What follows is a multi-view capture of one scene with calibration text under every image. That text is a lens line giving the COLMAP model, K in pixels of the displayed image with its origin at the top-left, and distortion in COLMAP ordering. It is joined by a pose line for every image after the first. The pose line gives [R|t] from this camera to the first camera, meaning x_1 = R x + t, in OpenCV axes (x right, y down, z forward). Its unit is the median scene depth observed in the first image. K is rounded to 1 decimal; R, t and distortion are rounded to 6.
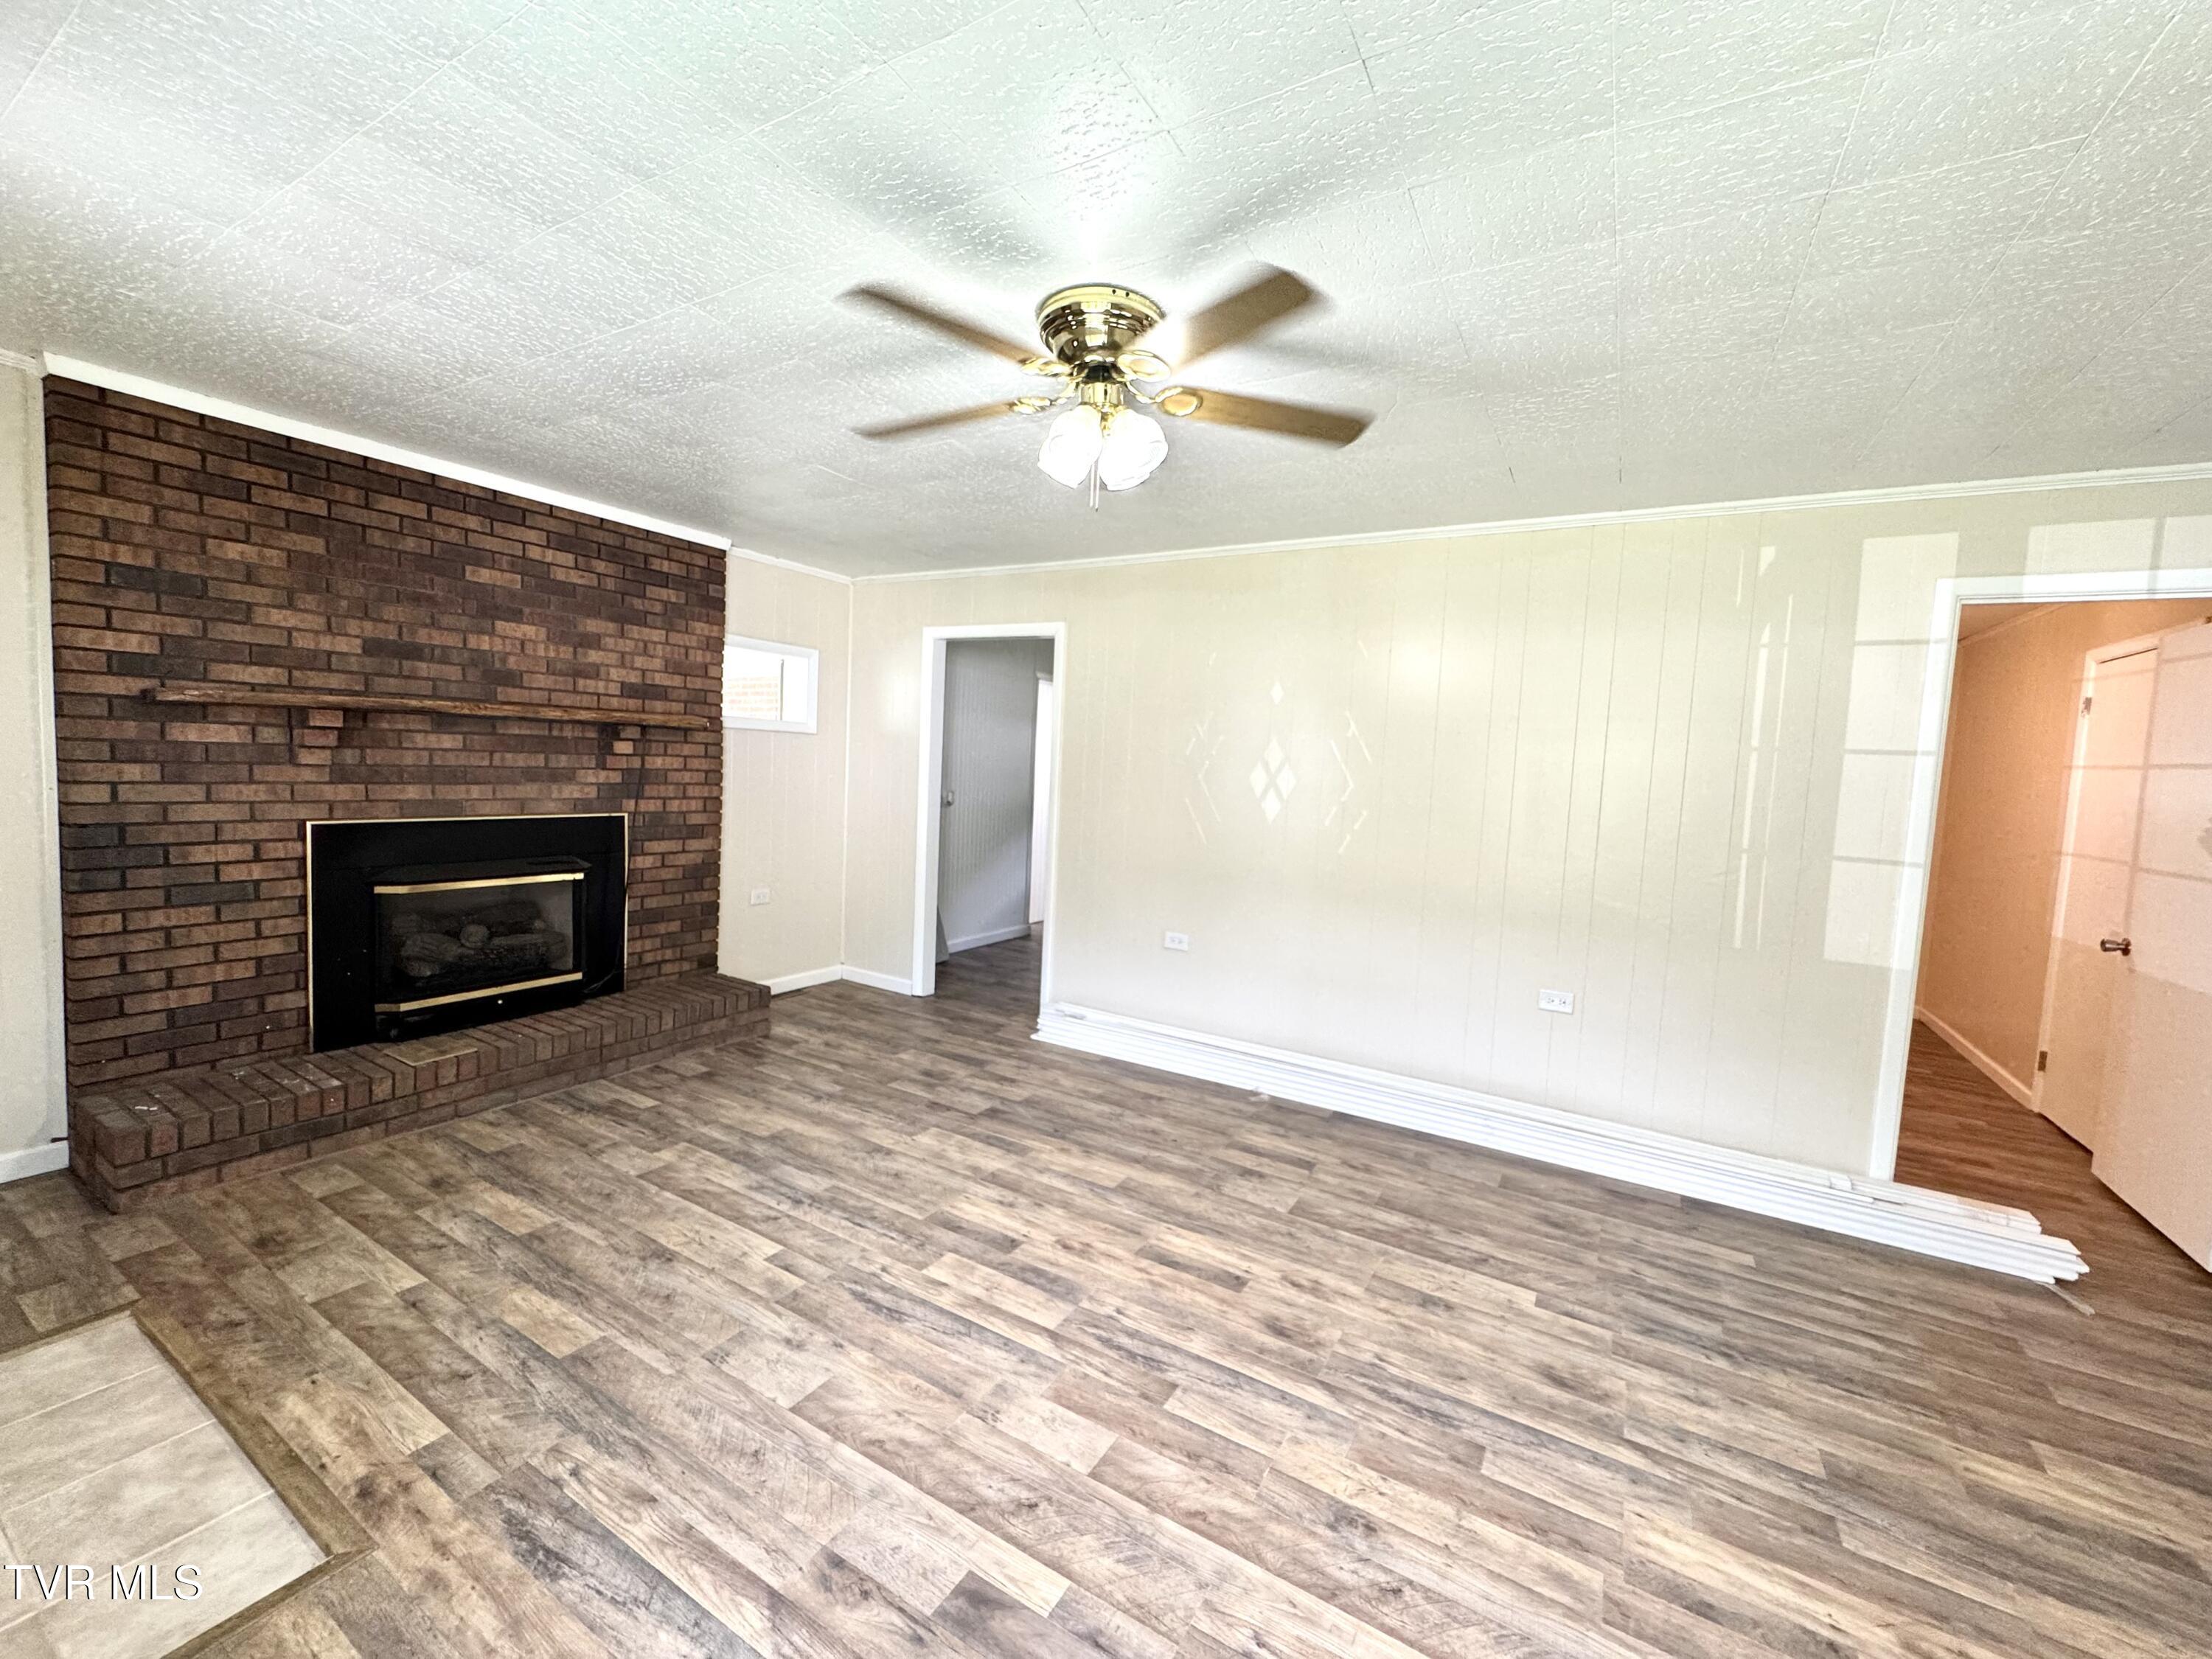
lens RADIAL K [[888.9, 0, 1100.4], [0, 888.9, 818.5], [0, 0, 1]] dist [-0.000380, -0.000365]
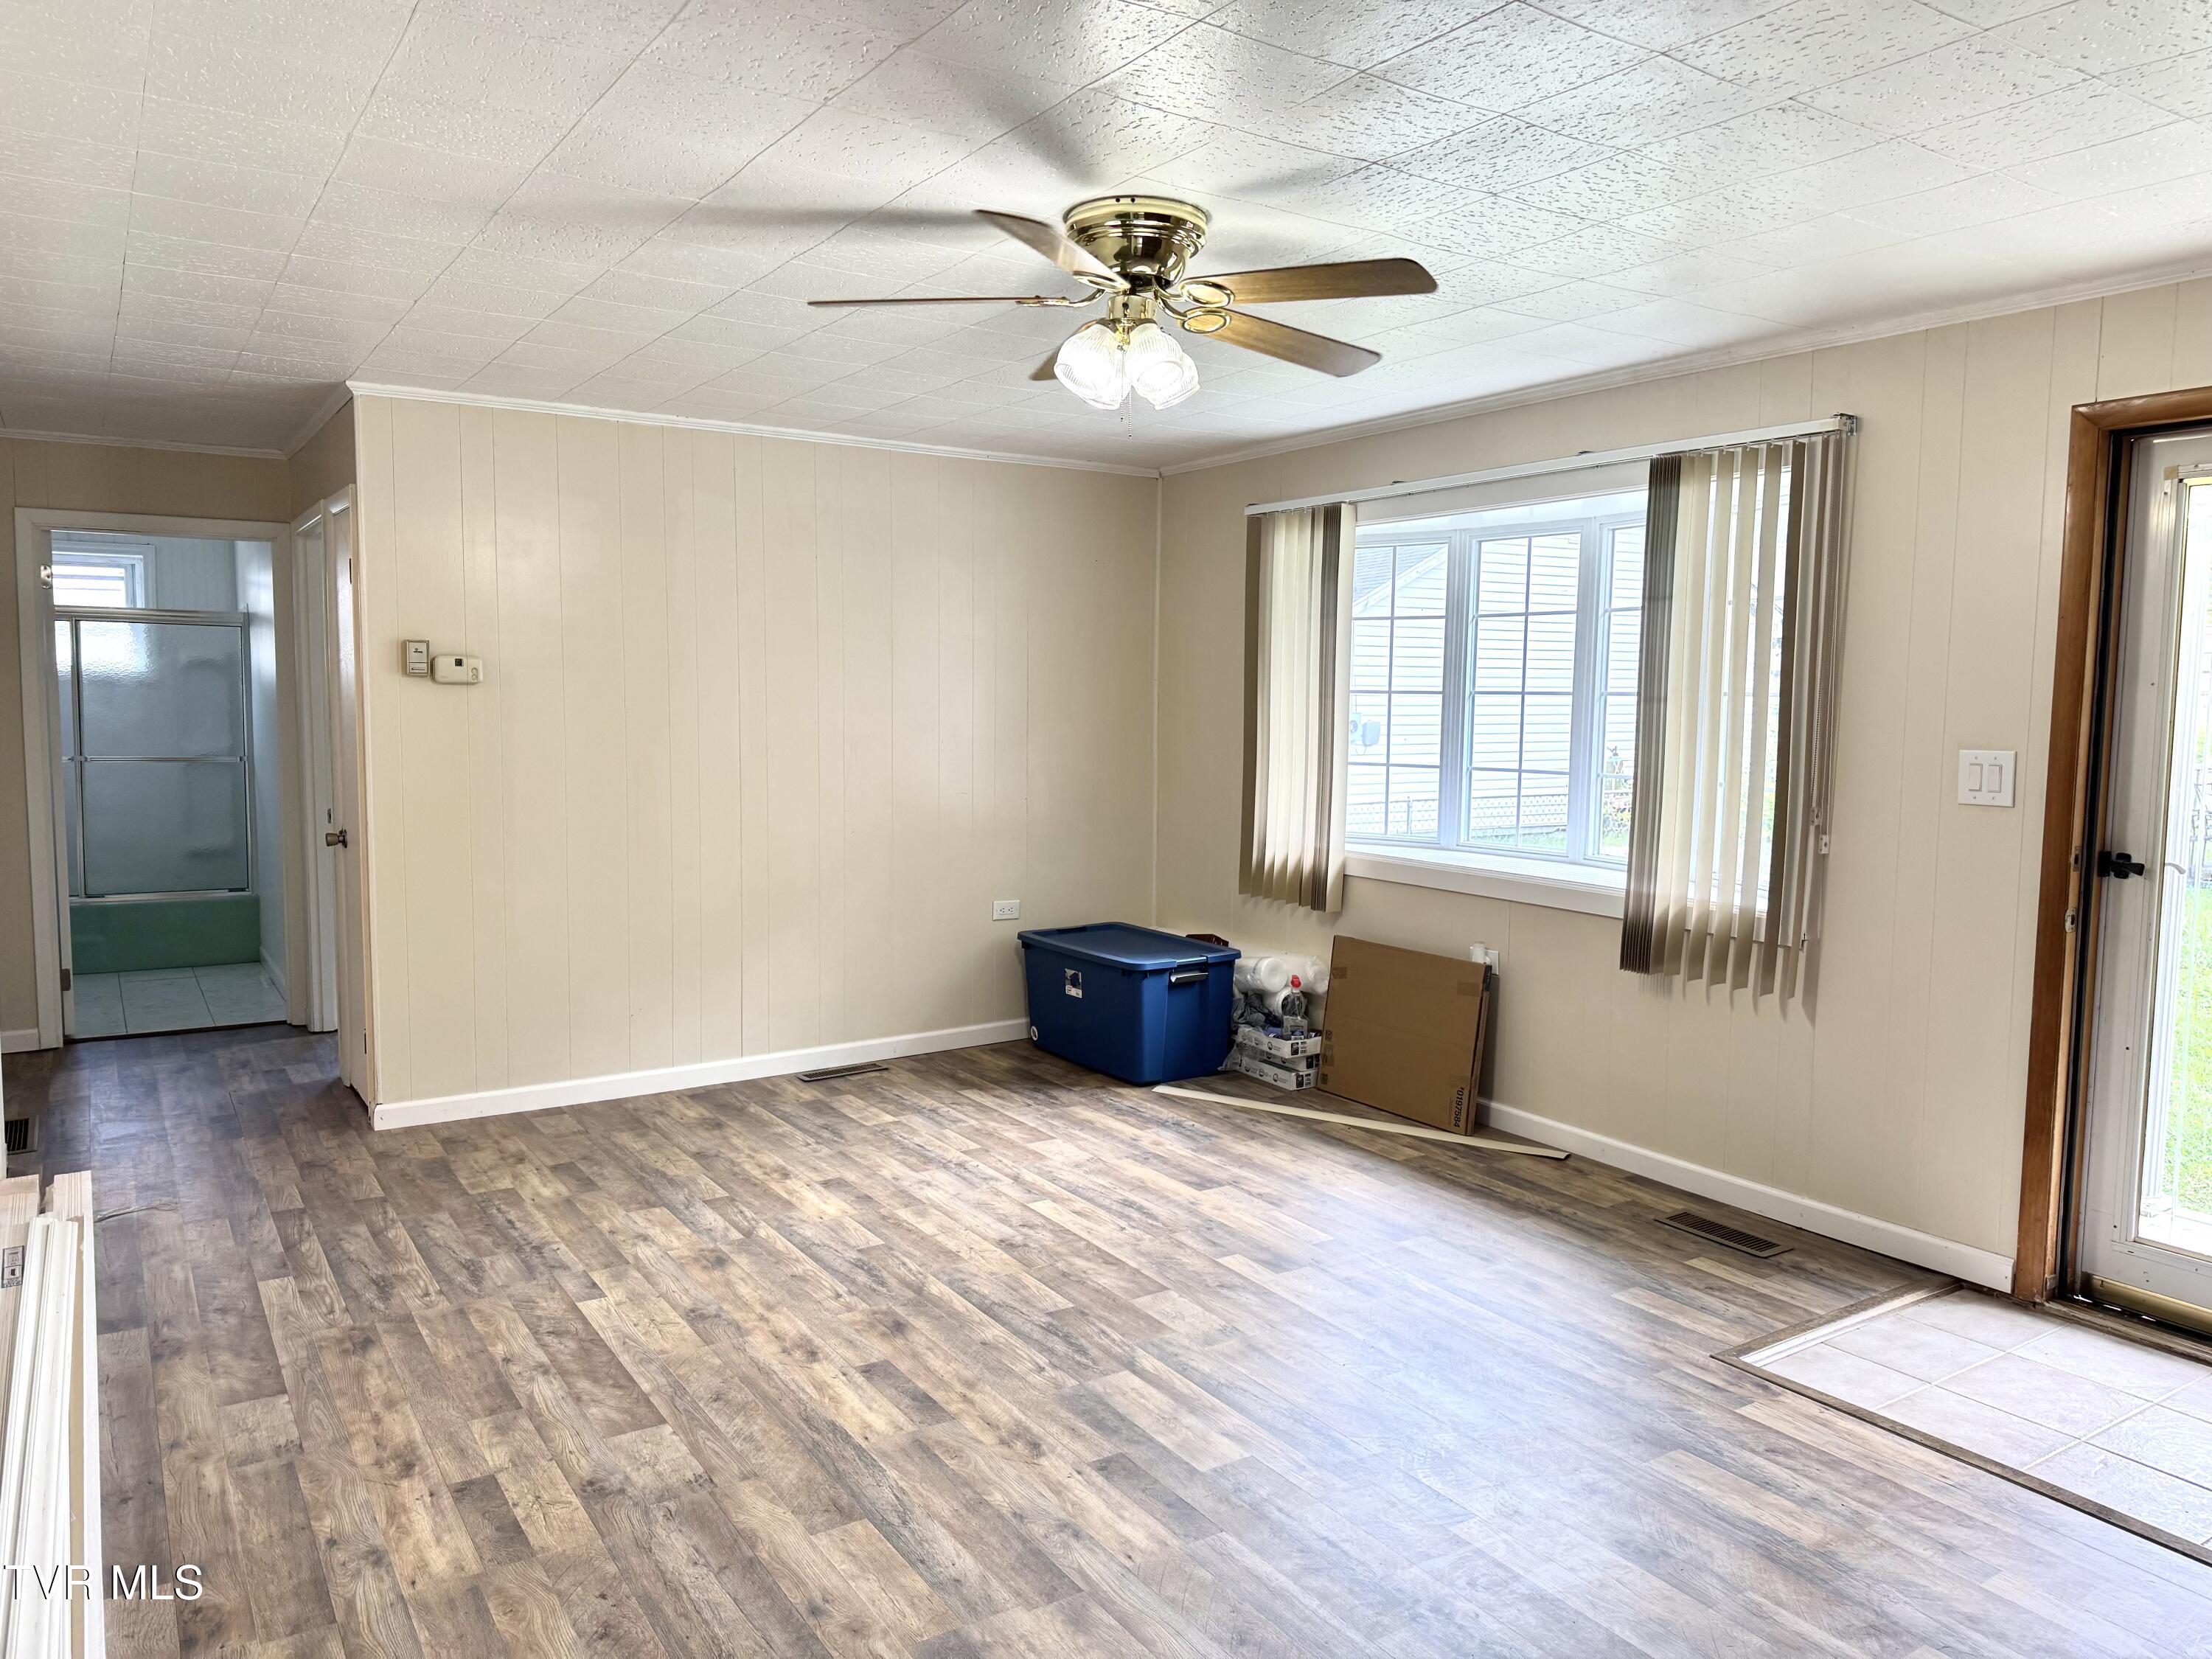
lens RADIAL K [[1566.2, 0, 1109.8], [0, 1566.2, 832.9], [0, 0, 1]] dist [0.007009, -0.008626]
pose [[-0.899543, -0.096295, 0.426087, -0.583500], [-0.025526, 0.985321, 0.168792, -0.186620], [-0.436087, 0.140960, -0.888796, 2.085588]]
